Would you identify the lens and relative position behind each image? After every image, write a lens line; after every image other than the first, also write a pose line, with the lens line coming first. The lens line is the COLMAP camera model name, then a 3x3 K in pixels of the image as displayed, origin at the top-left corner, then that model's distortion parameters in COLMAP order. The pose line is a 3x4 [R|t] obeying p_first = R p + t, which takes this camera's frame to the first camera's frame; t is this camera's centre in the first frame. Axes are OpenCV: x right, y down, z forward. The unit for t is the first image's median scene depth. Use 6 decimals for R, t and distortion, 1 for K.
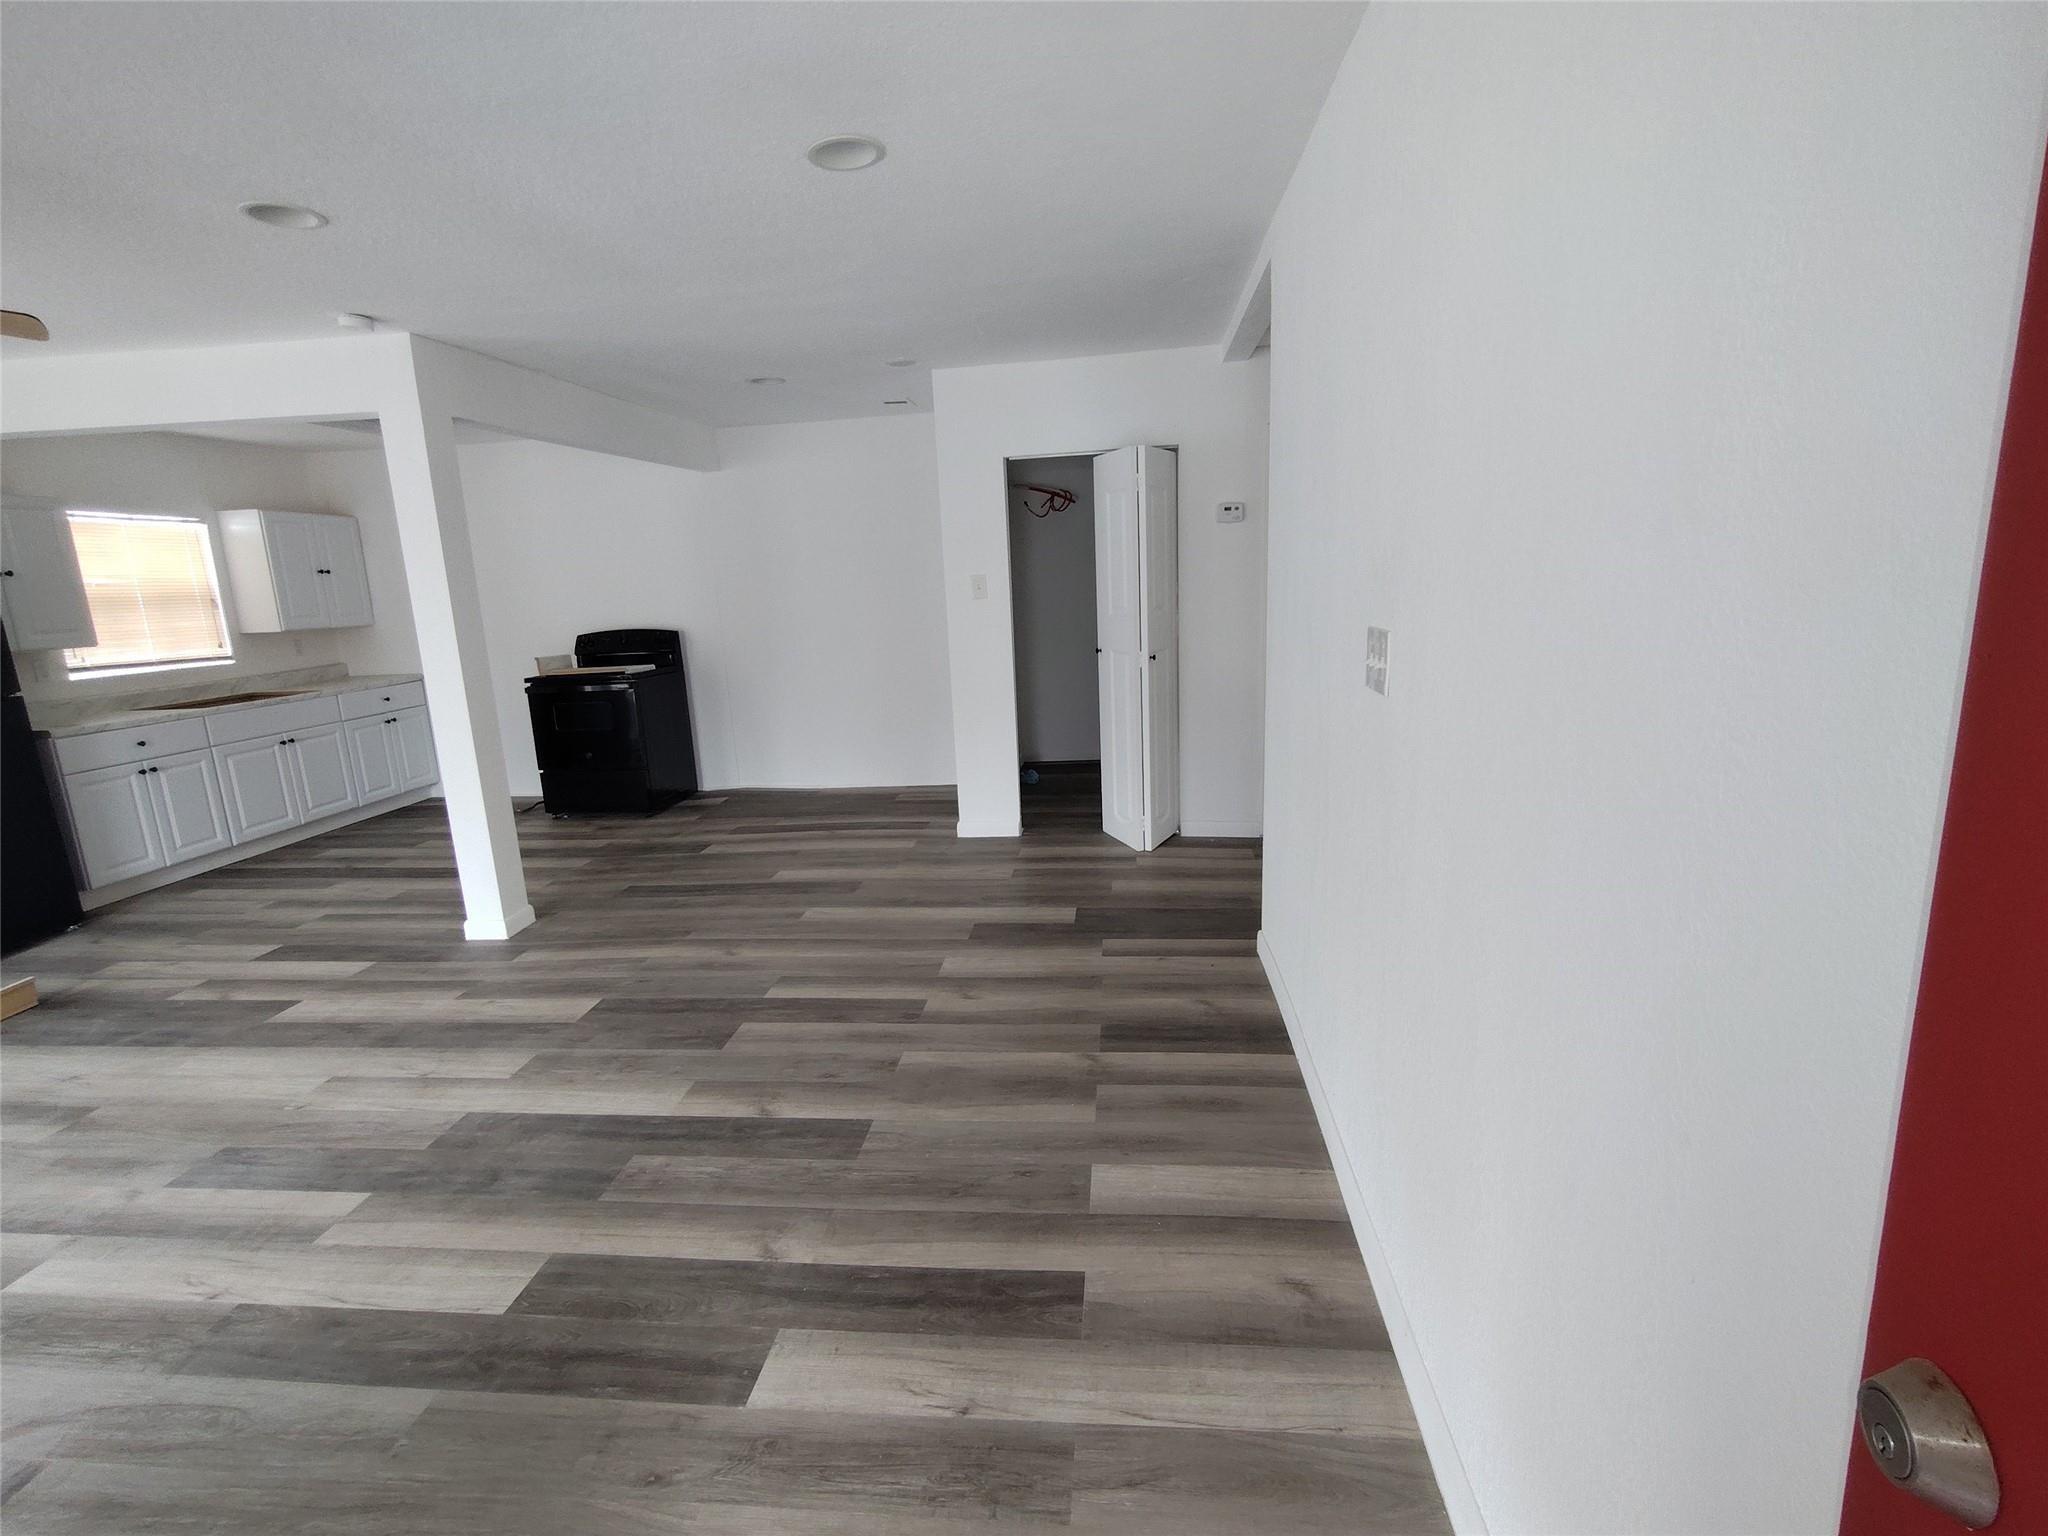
lens RADIAL K [[929.8, 0, 1027.6], [0, 929.8, 768.6], [0, 0, 1]] dist [-0.009616, 0.005200]
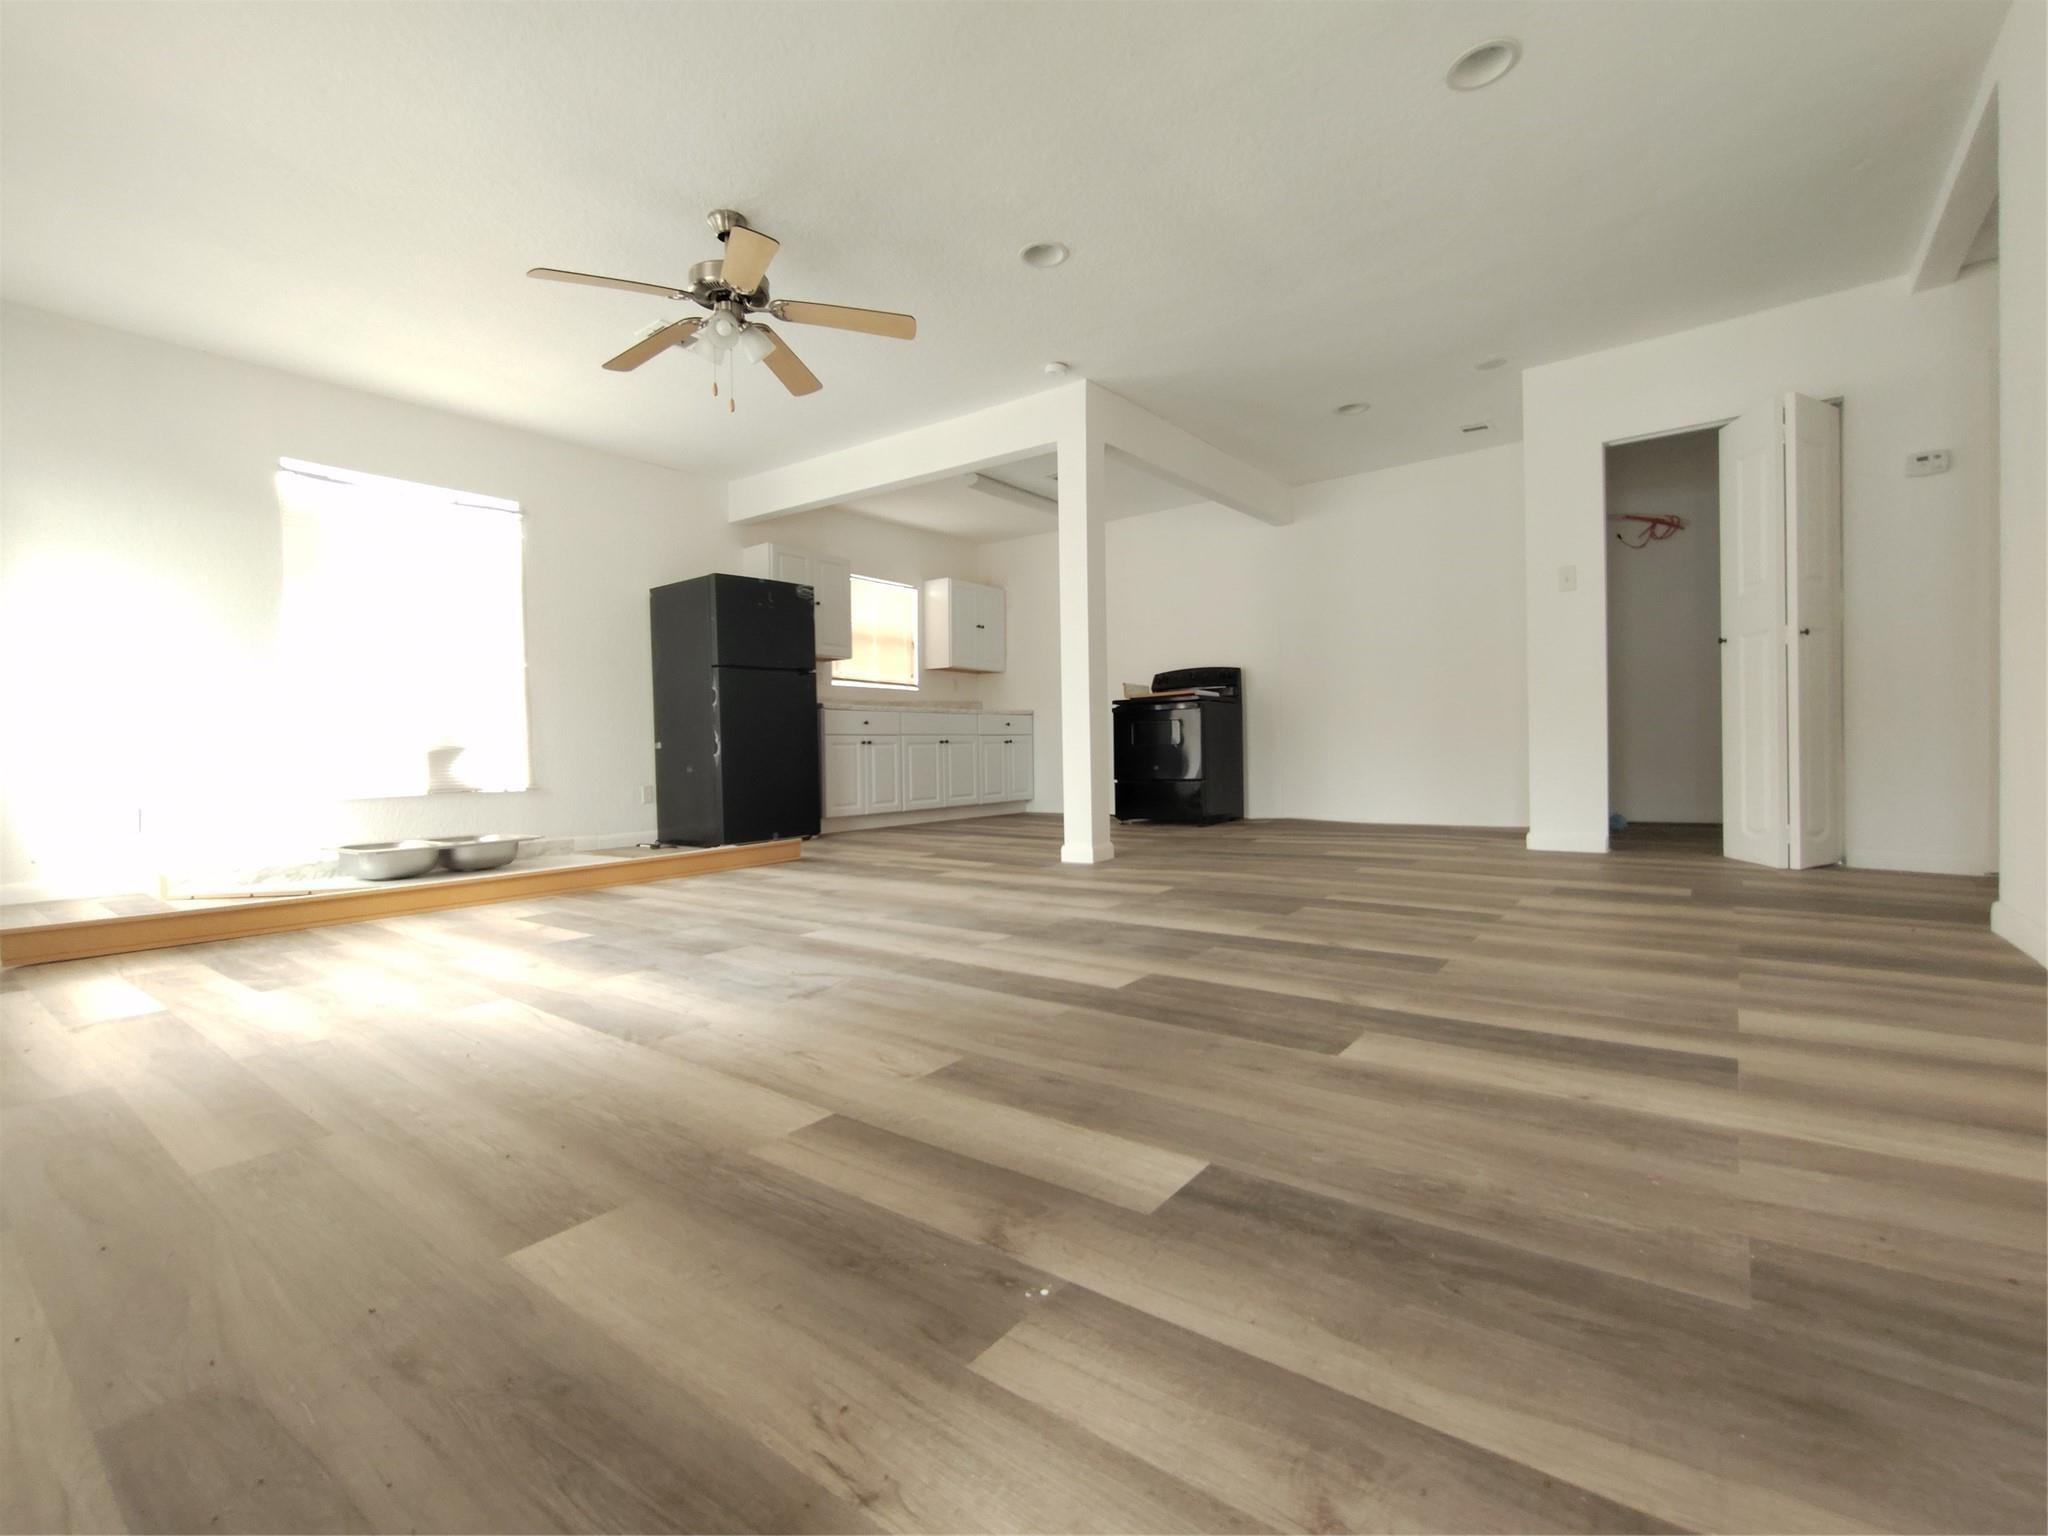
lens RADIAL K [[929.8, 0, 1019.6], [0, 929.8, 767.3], [0, 0, 1]] dist [-0.009616, 0.005200]
pose [[0.851481, 0.033747, -0.523299, -0.027535], [-0.127564, 0.981280, -0.144282, 0.209368], [0.508634, 0.189607, 0.839846, -0.043260]]
